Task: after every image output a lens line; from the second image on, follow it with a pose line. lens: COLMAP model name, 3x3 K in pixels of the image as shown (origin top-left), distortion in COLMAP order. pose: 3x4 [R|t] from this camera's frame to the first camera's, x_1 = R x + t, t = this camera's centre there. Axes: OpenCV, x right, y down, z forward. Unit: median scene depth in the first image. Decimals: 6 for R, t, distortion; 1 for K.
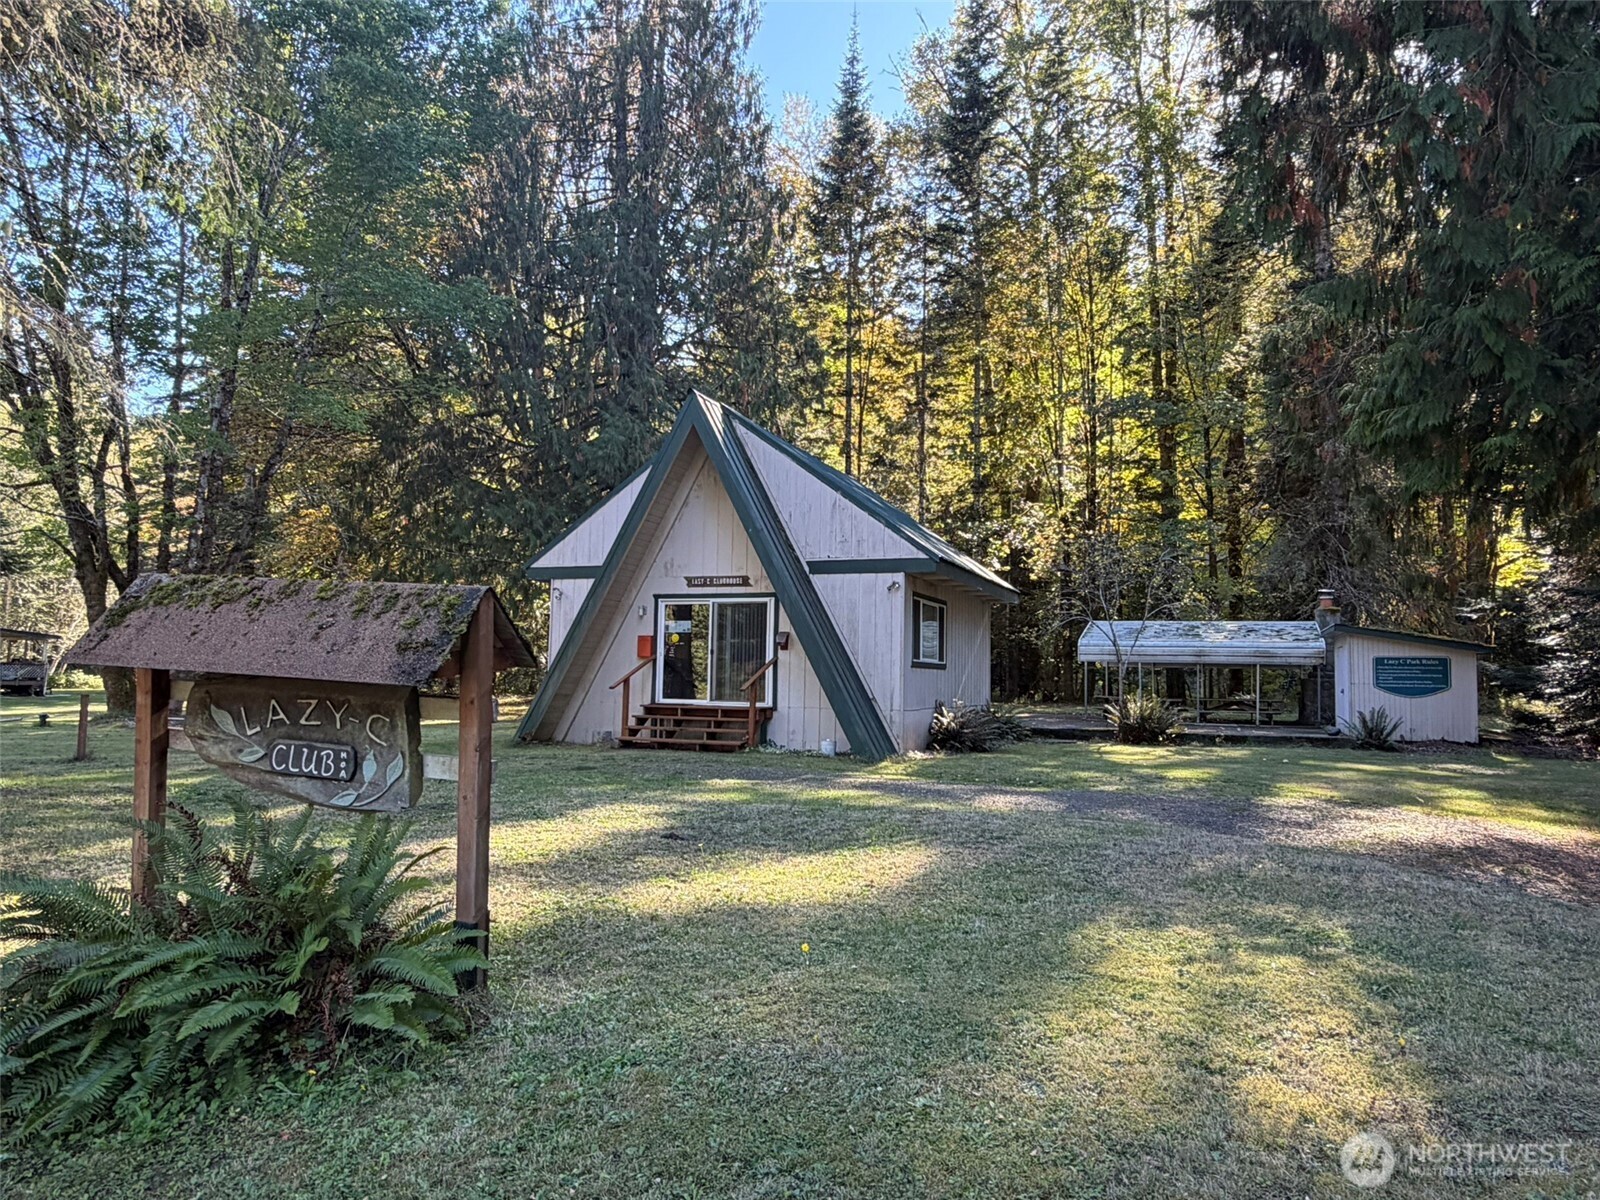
lens RADIAL K [[1068.7, 0, 808.5], [0, 1068.7, 599.1], [0, 0, 1]] dist [-0.002680, -0.000125]
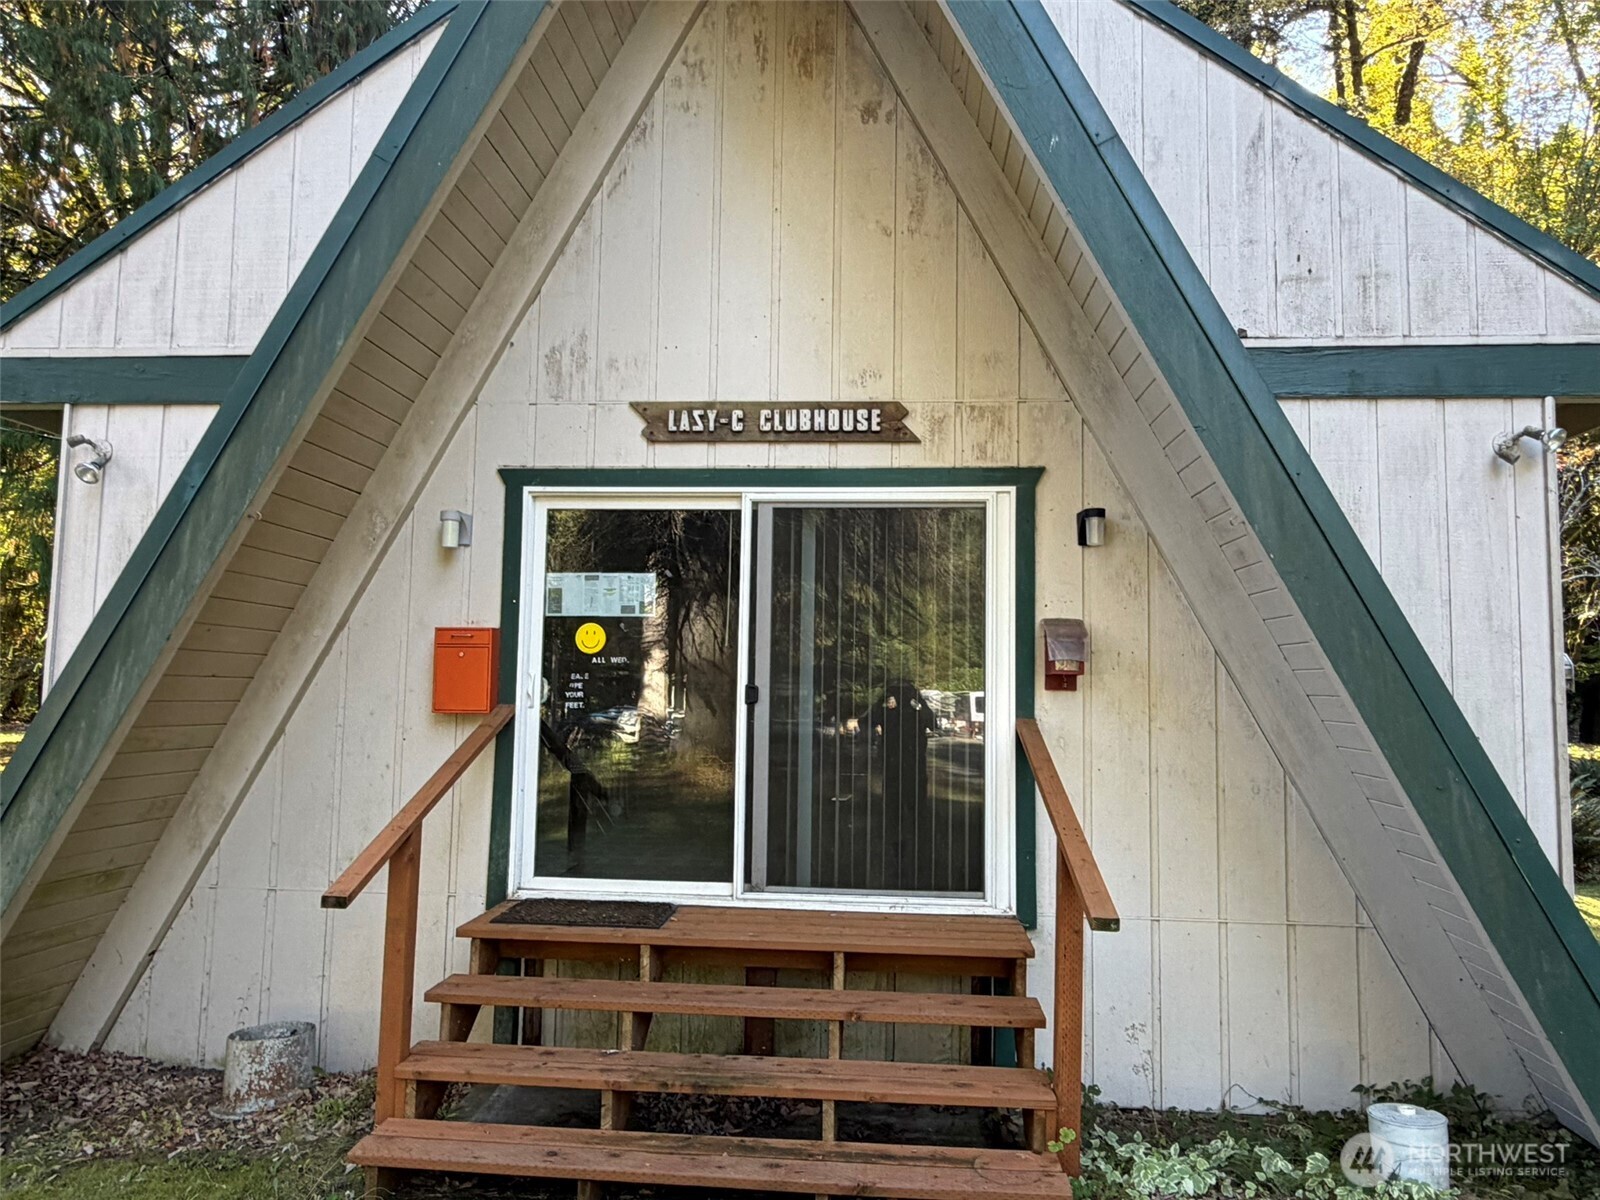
lens RADIAL K [[1068.7, 0, 804.6], [0, 1068.7, 601.8], [0, 0, 1]] dist [-0.002680, -0.000125]
pose [[0.960920, 0.018914, 0.276178, -0.153413], [-0.019455, 0.999810, -0.000783, 0.027803], [-0.276141, -0.004621, 0.961106, 0.772527]]
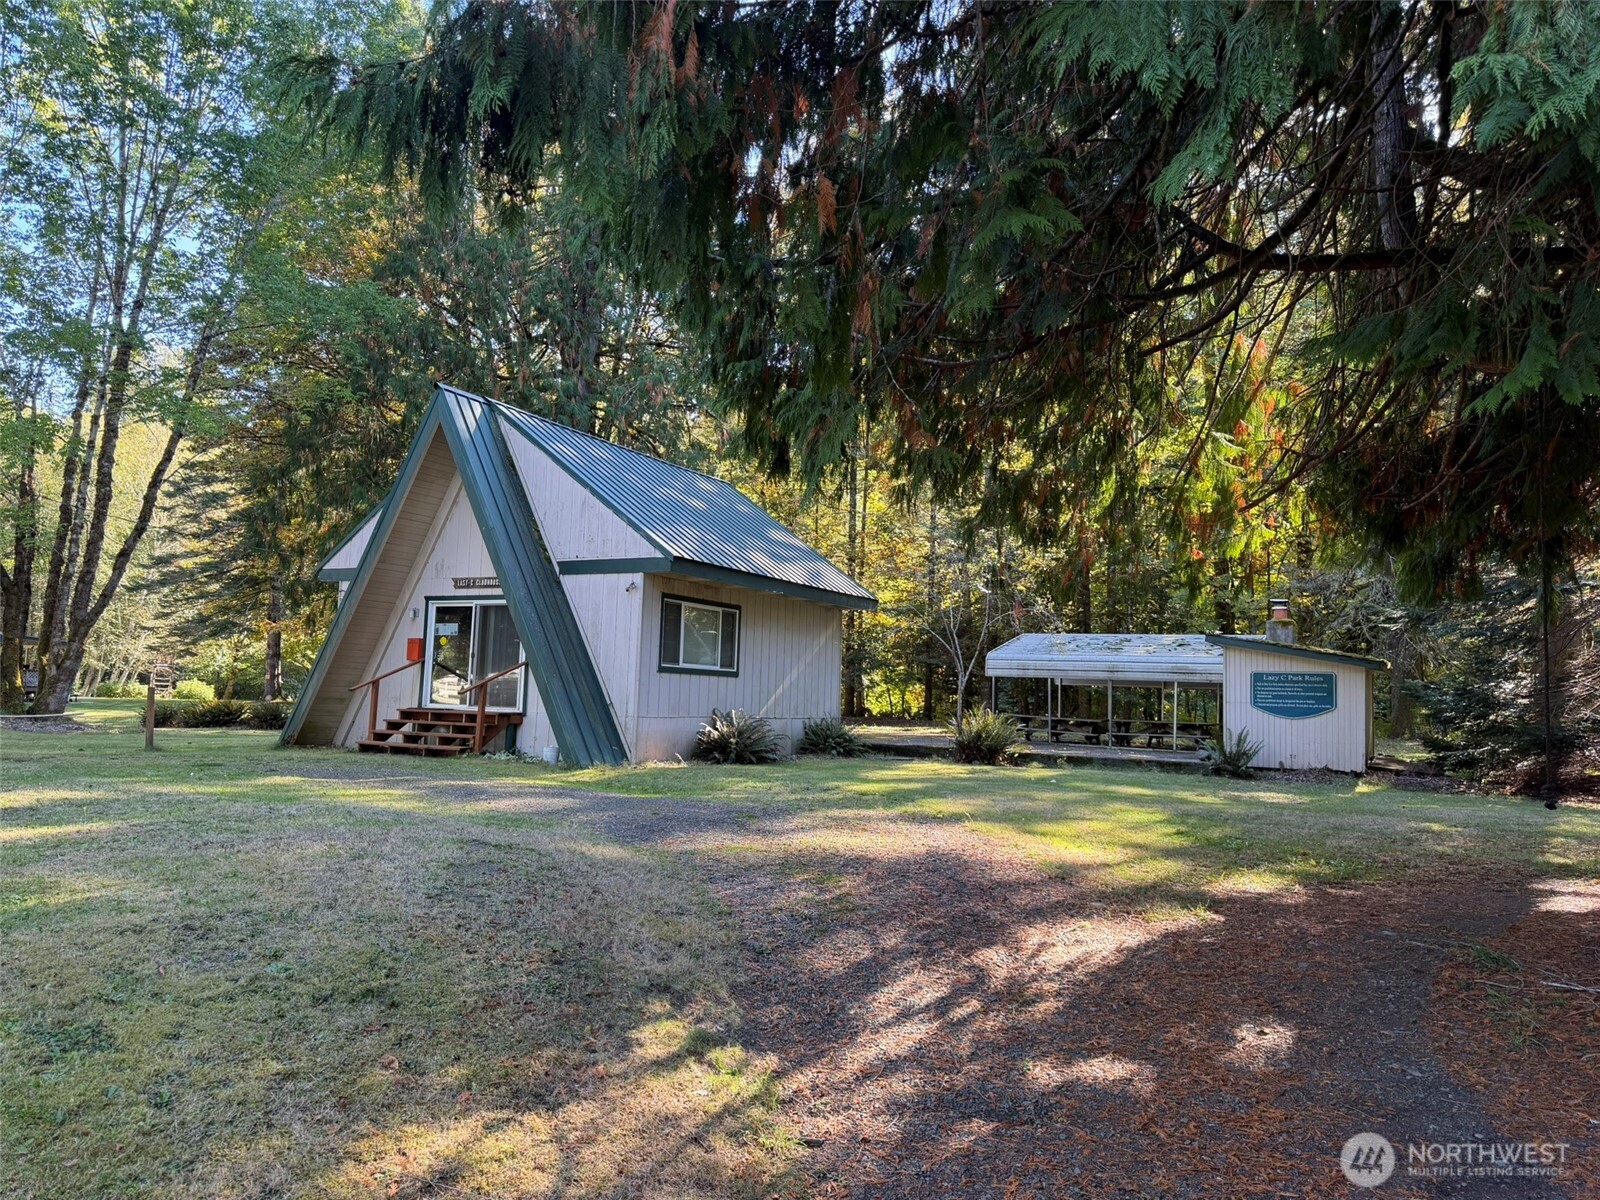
lens RADIAL K [[1125.2, 0, 798.1], [0, 1125.2, 591.1], [0, 0, 1]] dist [0.075251, -0.079274]
pose [[0.990965, 0.002654, -0.134096, 0.350393], [-0.005790, 0.999719, -0.023000, 0.013454], [0.133997, 0.023569, 0.990701, 0.020134]]
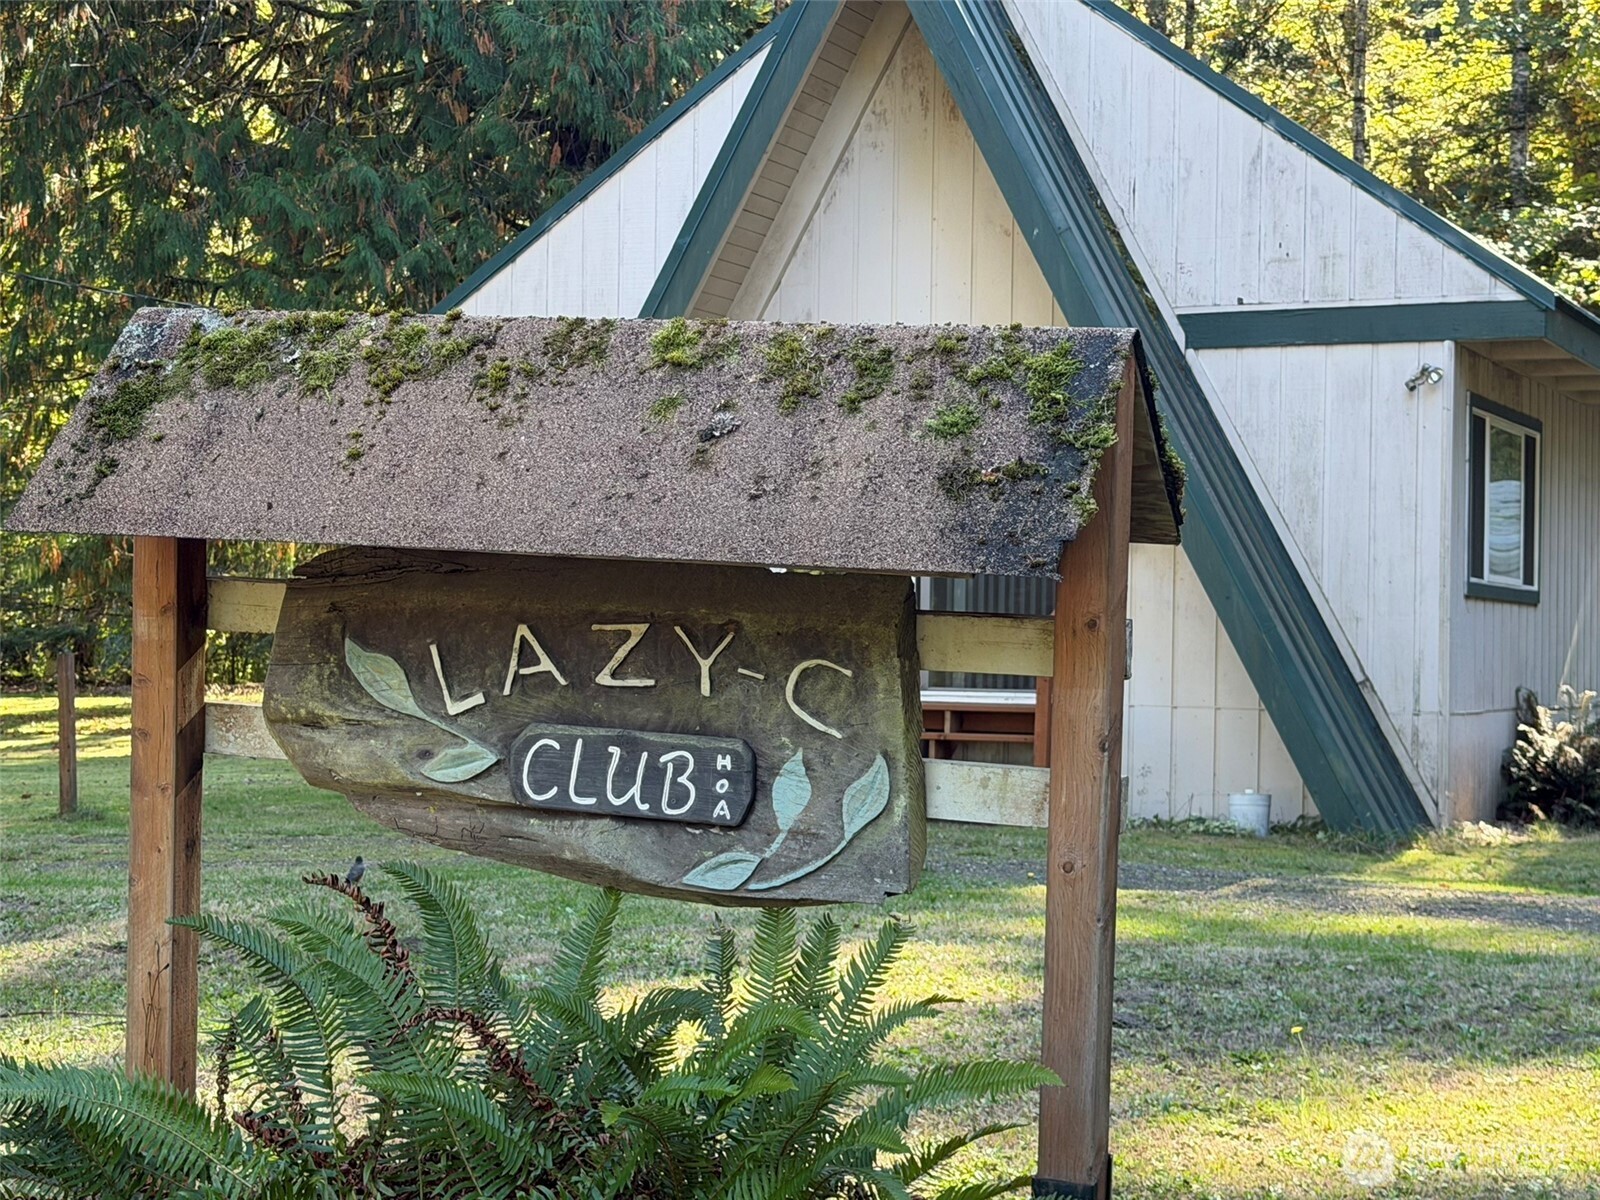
lens RADIAL K [[2860.1, 0, 797.4], [0, 2860.1, 603.3], [0, 0, 1]] dist [0.156965, 0.000000]
pose [[0.998078, -0.001377, -0.061962, -0.072361], [0.005042, 0.998243, 0.059043, 0.005230], [0.061771, -0.059242, 0.996331, -0.011152]]
